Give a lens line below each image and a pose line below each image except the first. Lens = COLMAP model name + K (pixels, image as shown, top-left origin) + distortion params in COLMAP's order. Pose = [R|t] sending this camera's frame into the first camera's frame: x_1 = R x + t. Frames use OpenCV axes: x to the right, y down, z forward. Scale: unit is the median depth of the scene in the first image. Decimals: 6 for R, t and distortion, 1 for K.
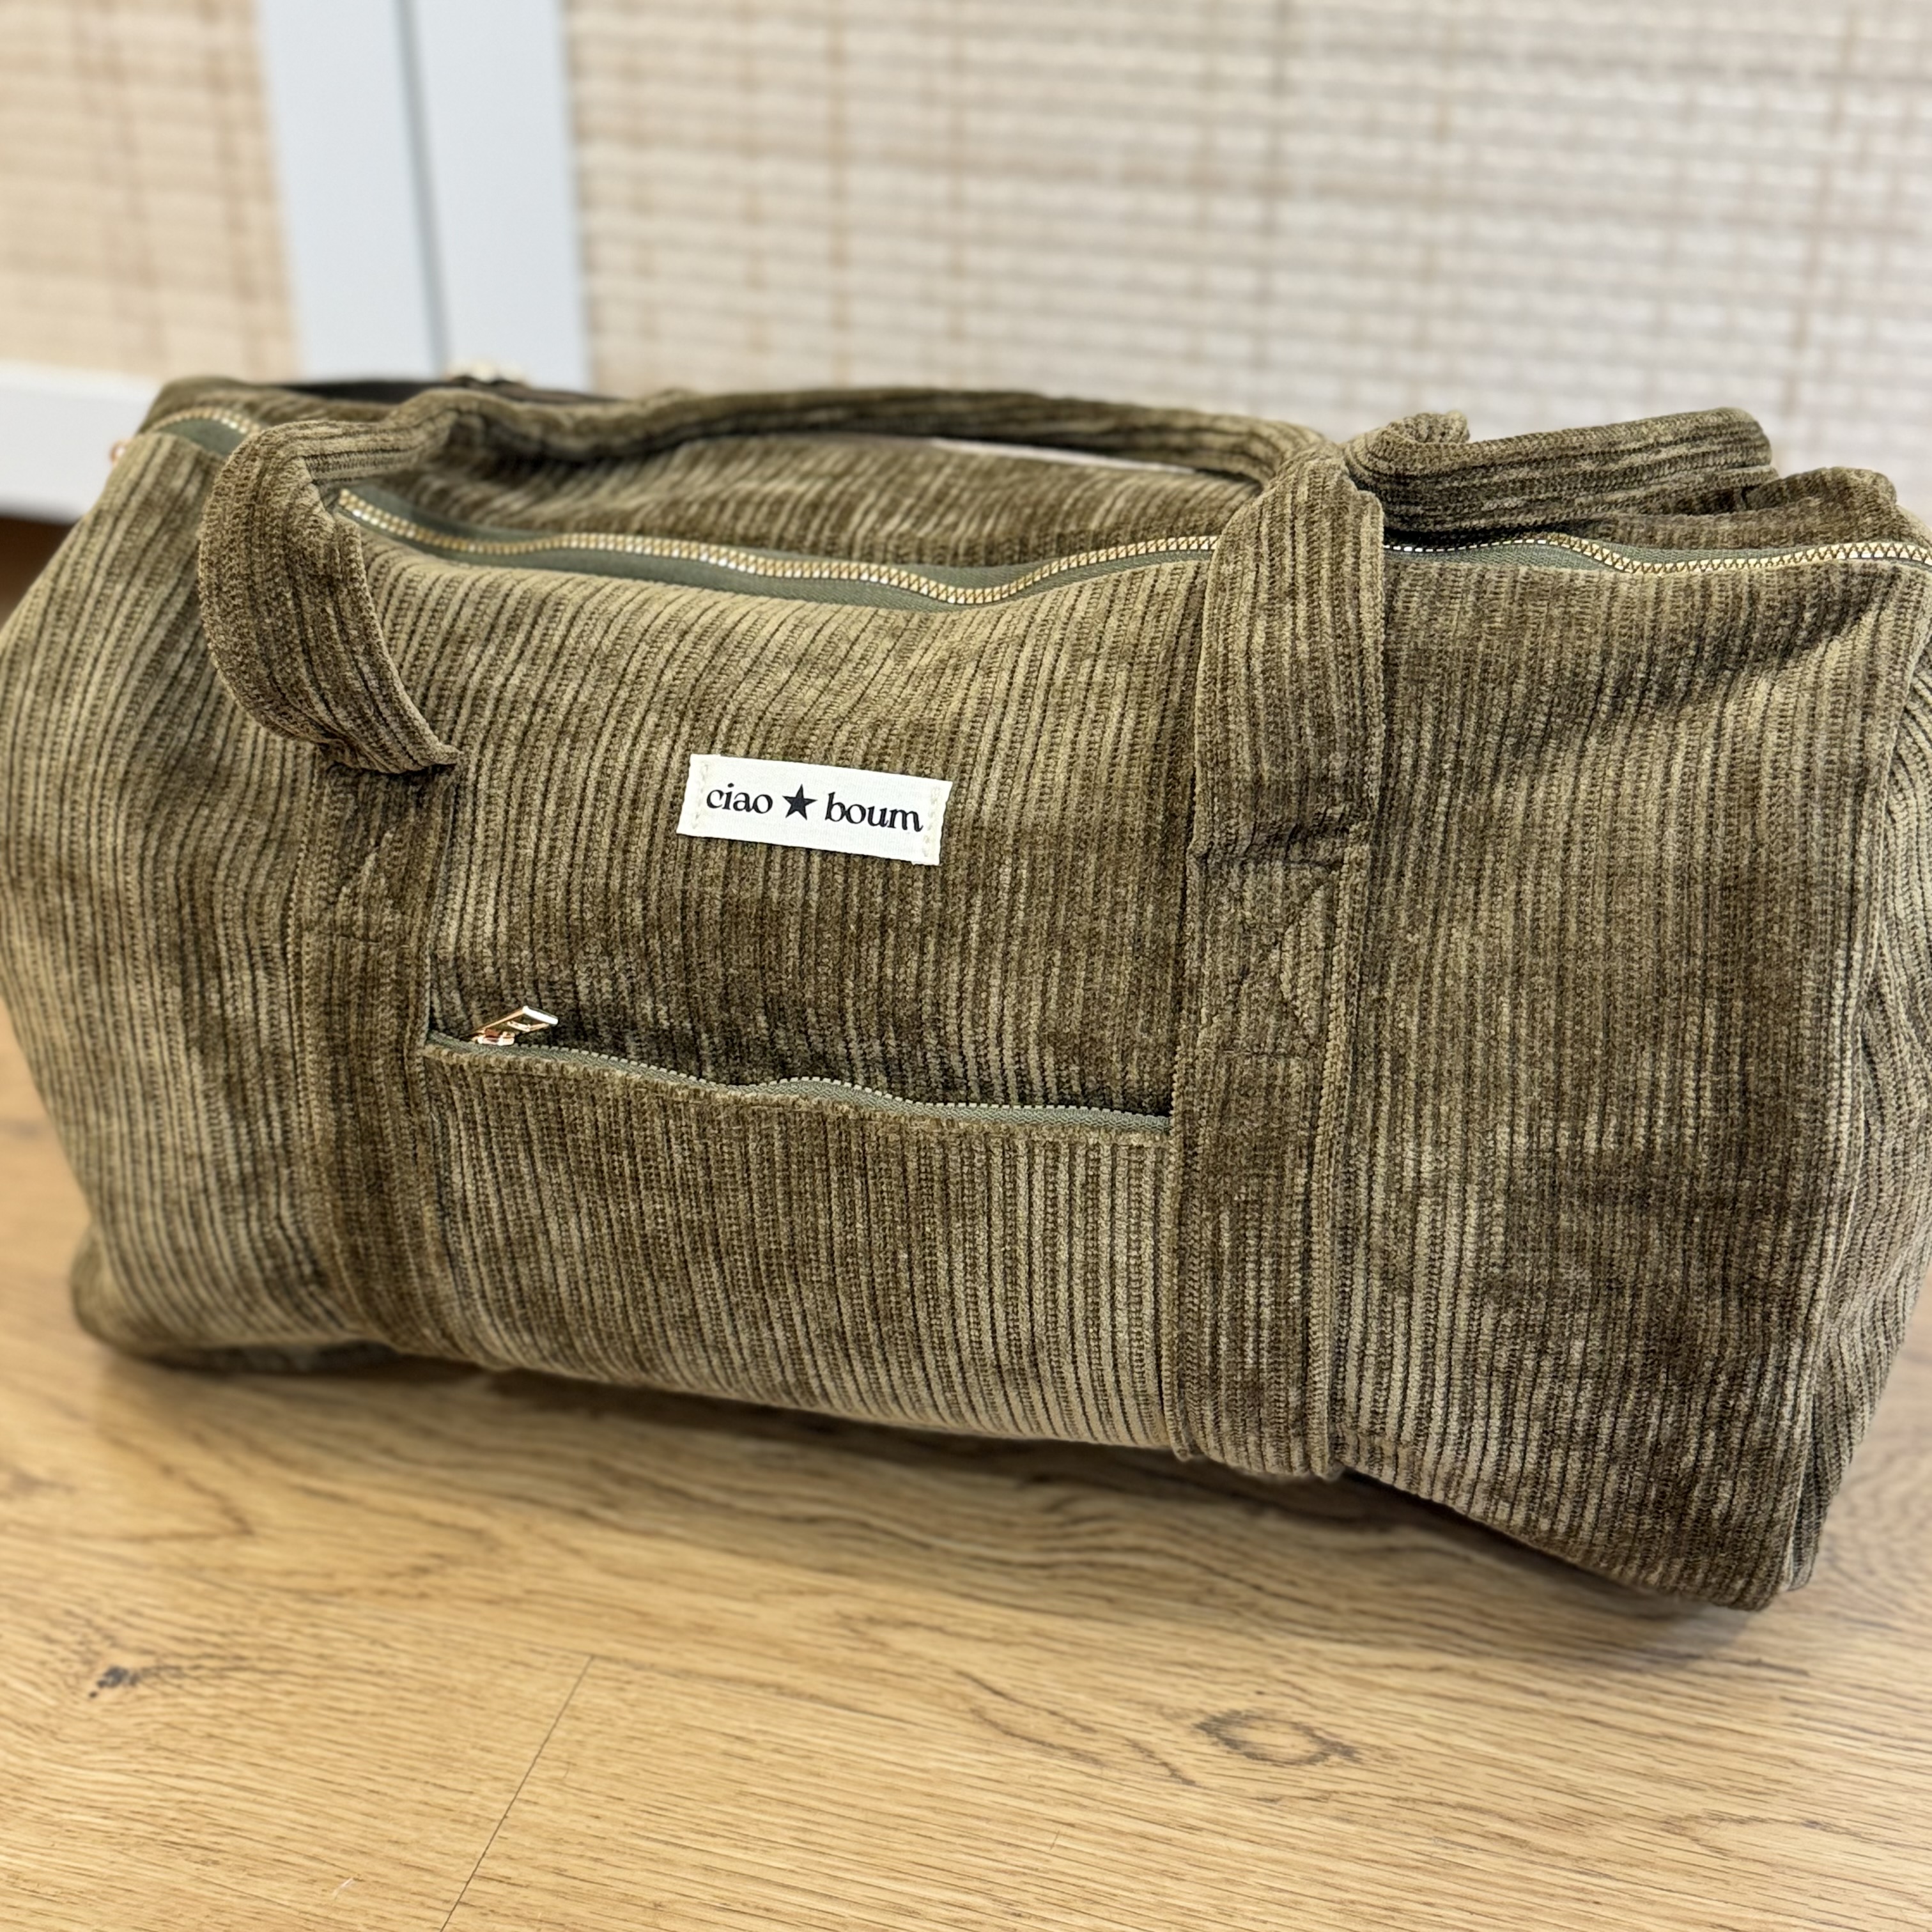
lens RADIAL K [[2611.9, 0, 966.0], [0, 2611.9, 966.0], [0, 0, 1]] dist [0.173816, -0.543260]
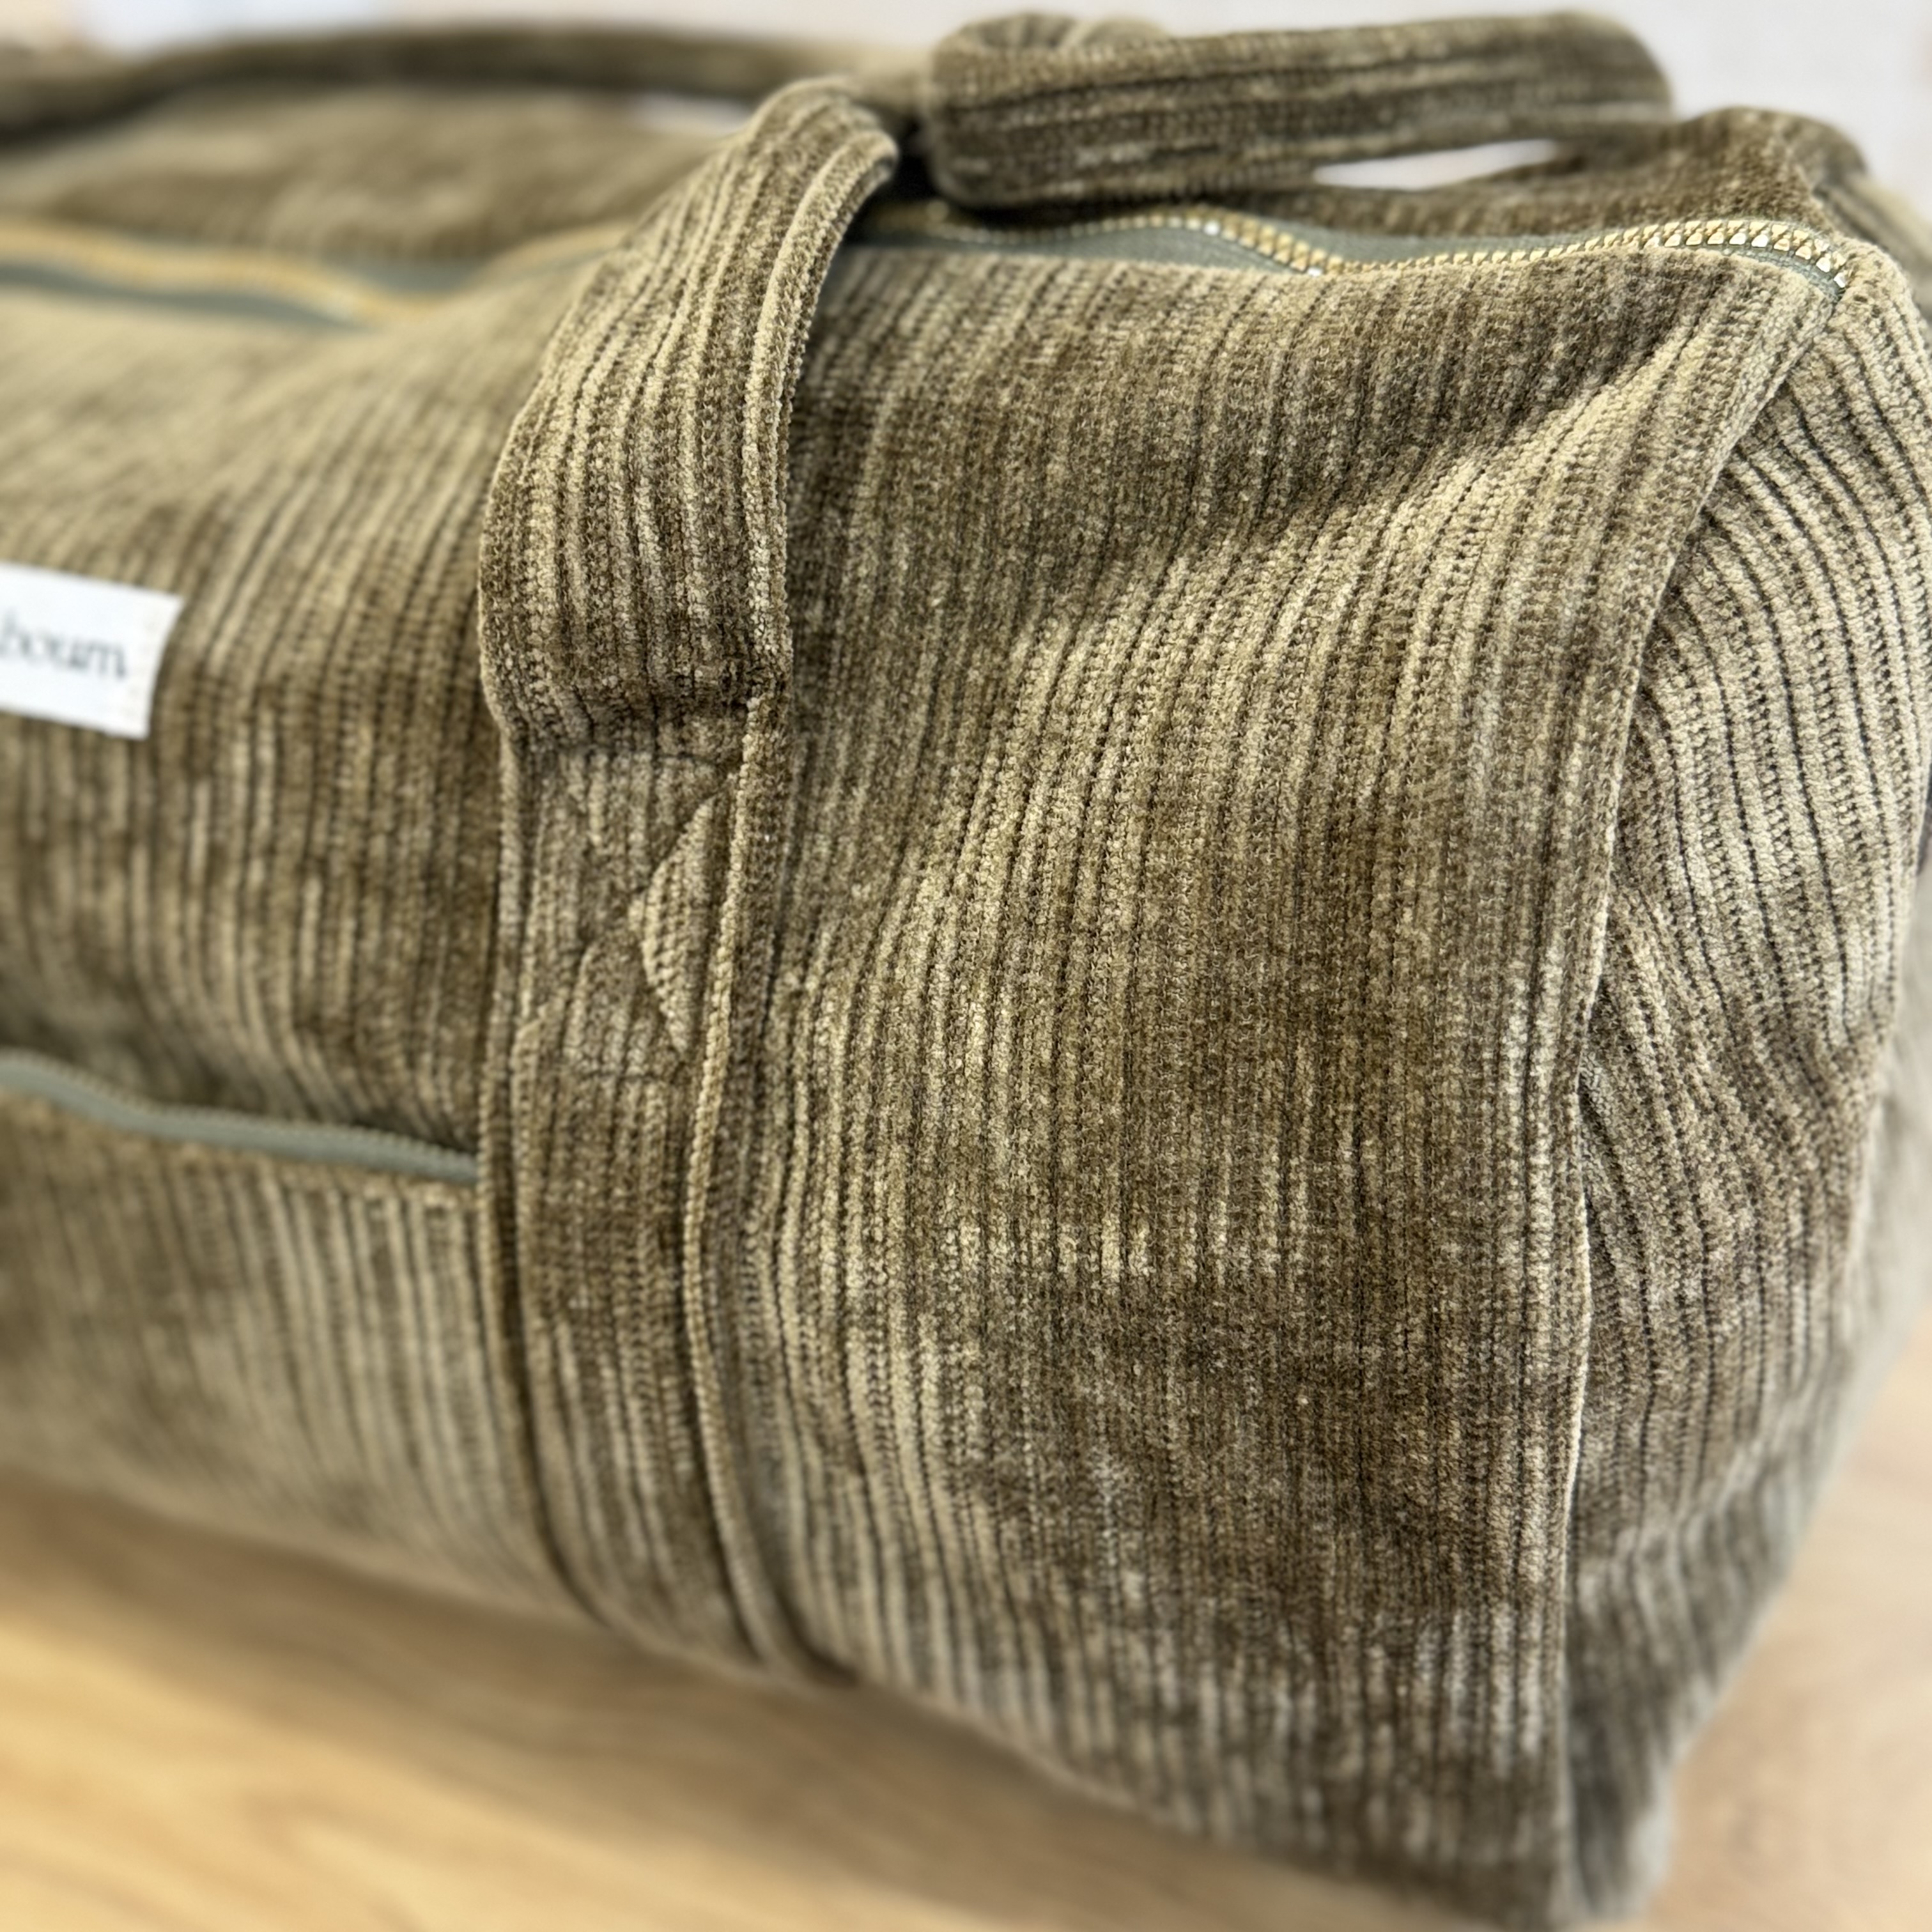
lens RADIAL K [[2635.2, 0, 967.8], [0, 2635.2, 924.7], [0, 0, 1]] dist [0.198098, -0.603365]
pose [[0.986223, 0.046573, -0.158732, 0.290851], [-0.036865, 0.997296, 0.063566, -0.042289], [0.161263, -0.056839, 0.985273, 0.418335]]
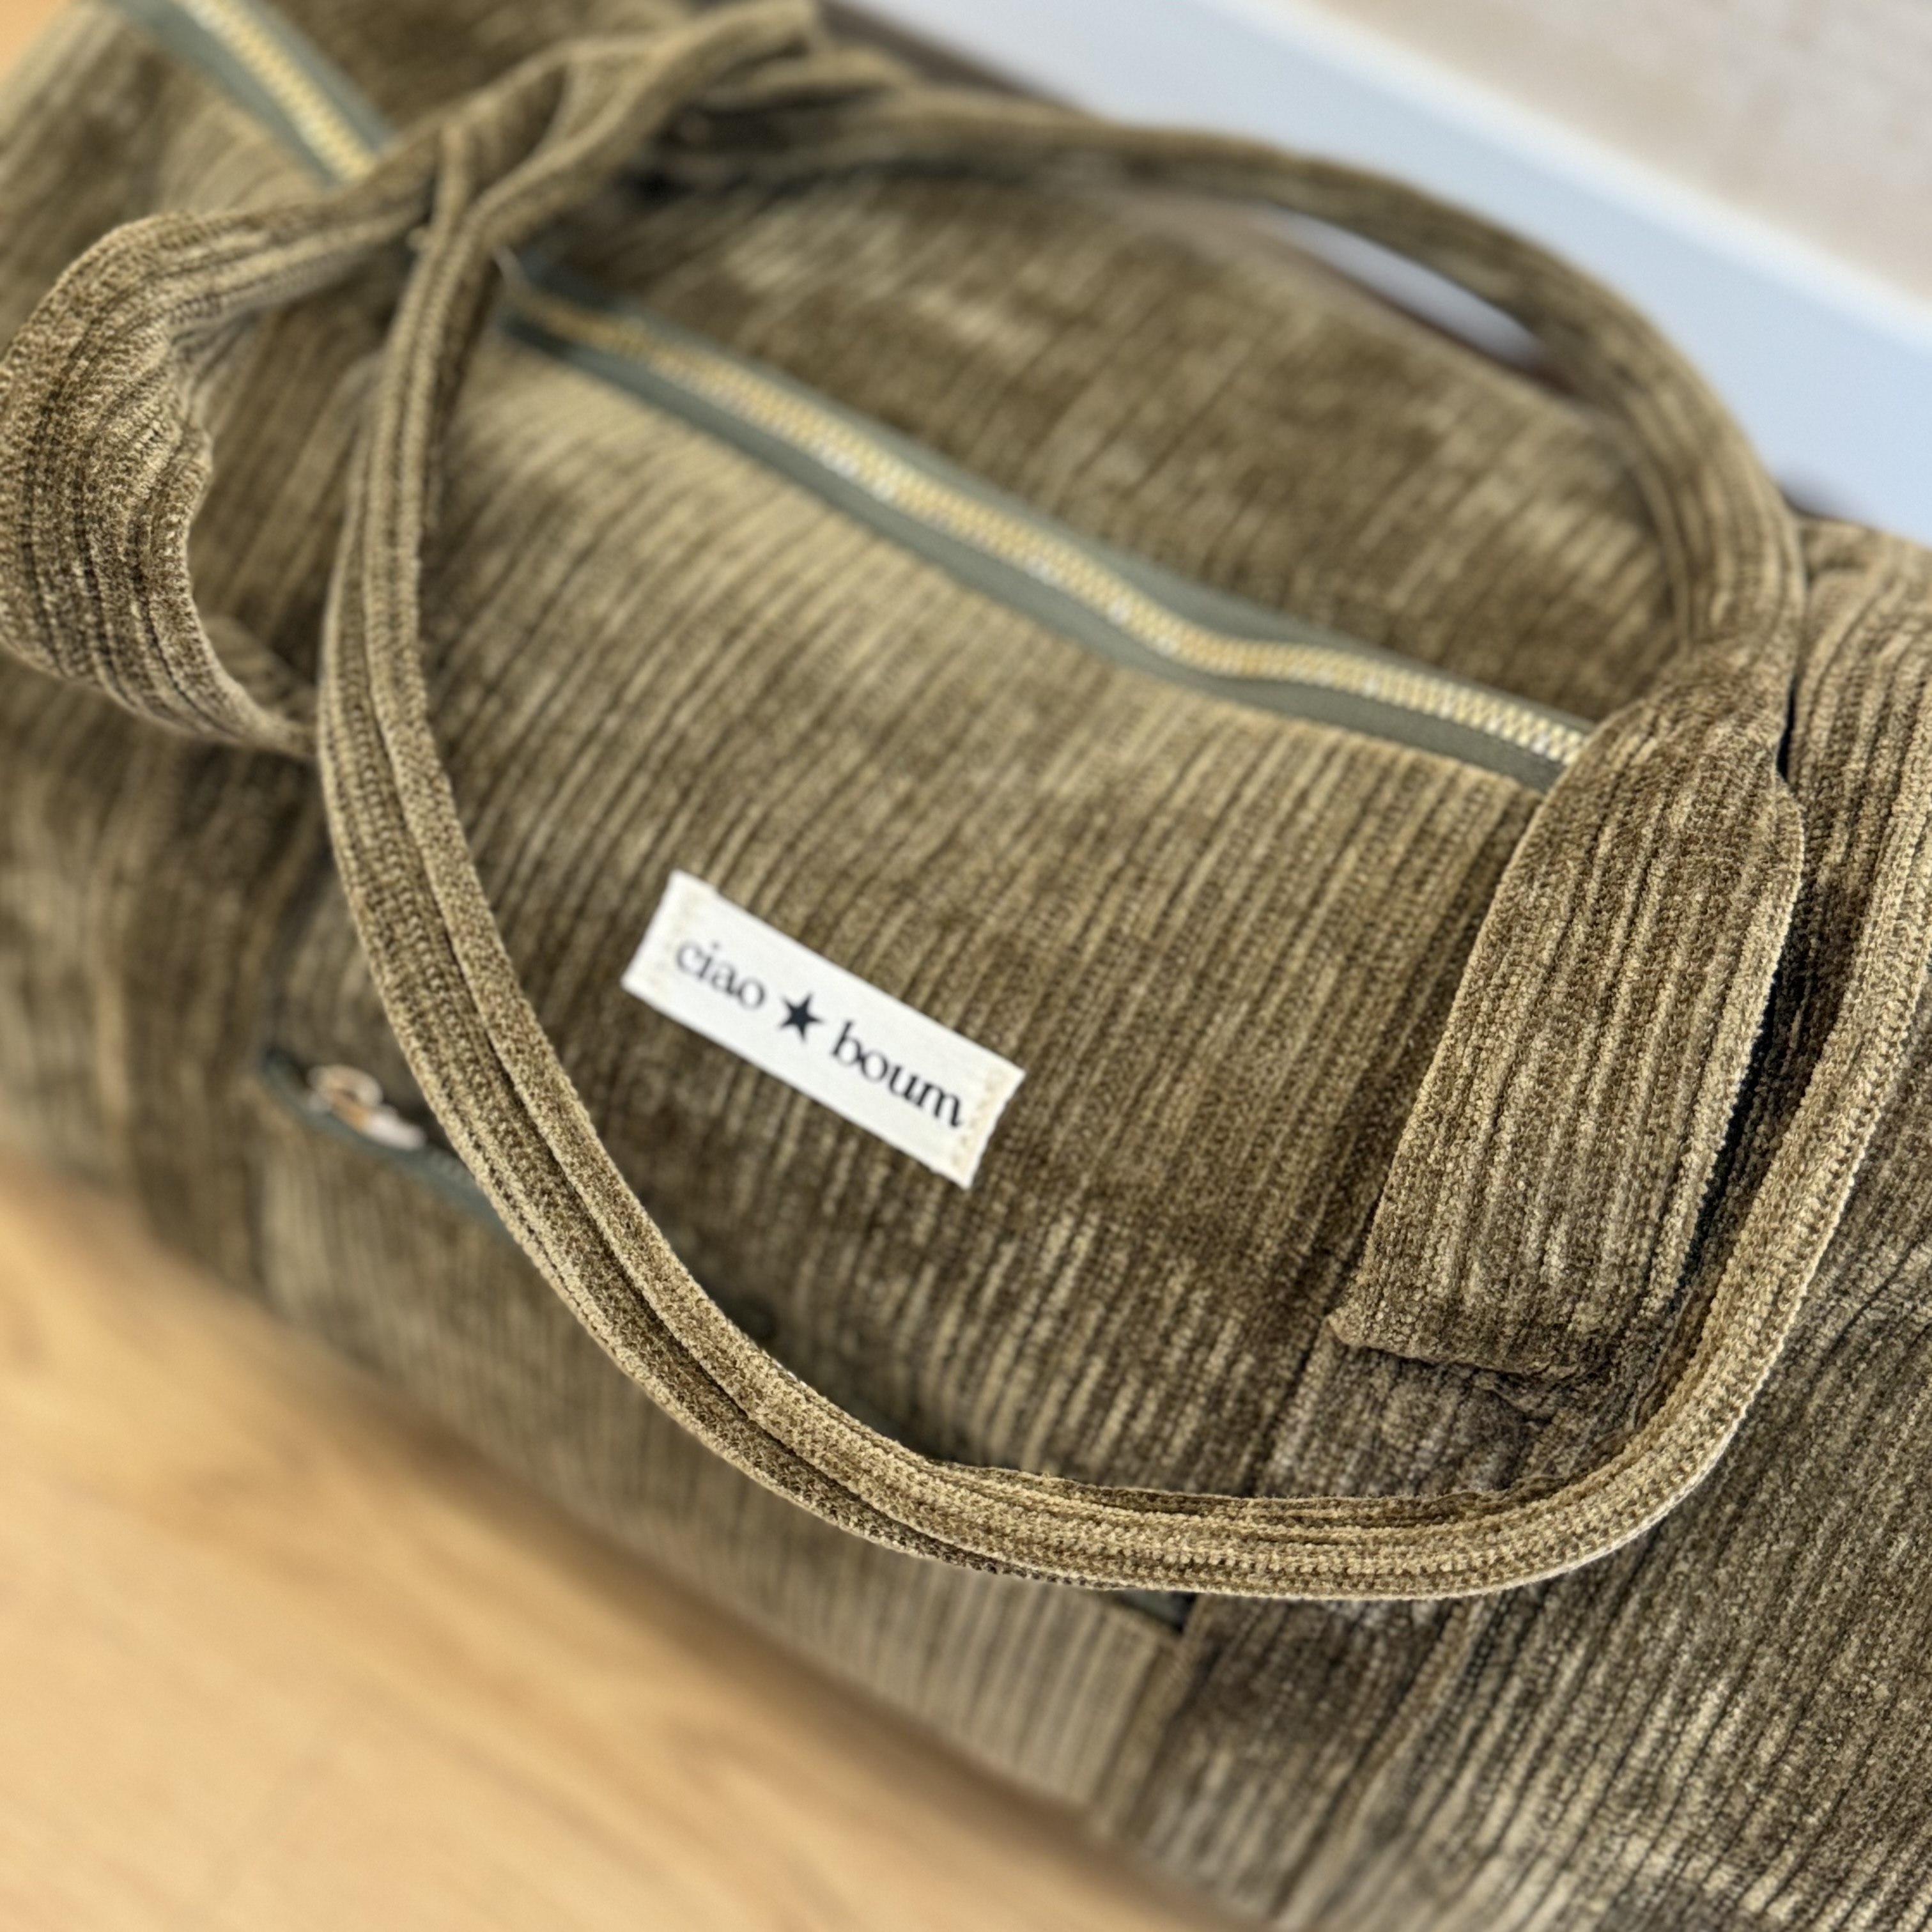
lens RADIAL K [[2635.2, 0, 967.8], [0, 2635.2, 924.7], [0, 0, 1]] dist [0.198098, -0.603365]
pose [[0.955522, 0.291930, -0.041885, -0.001946], [-0.258262, 0.896847, 0.359120, -0.349487], [0.142402, -0.332330, 0.932351, 0.404814]]
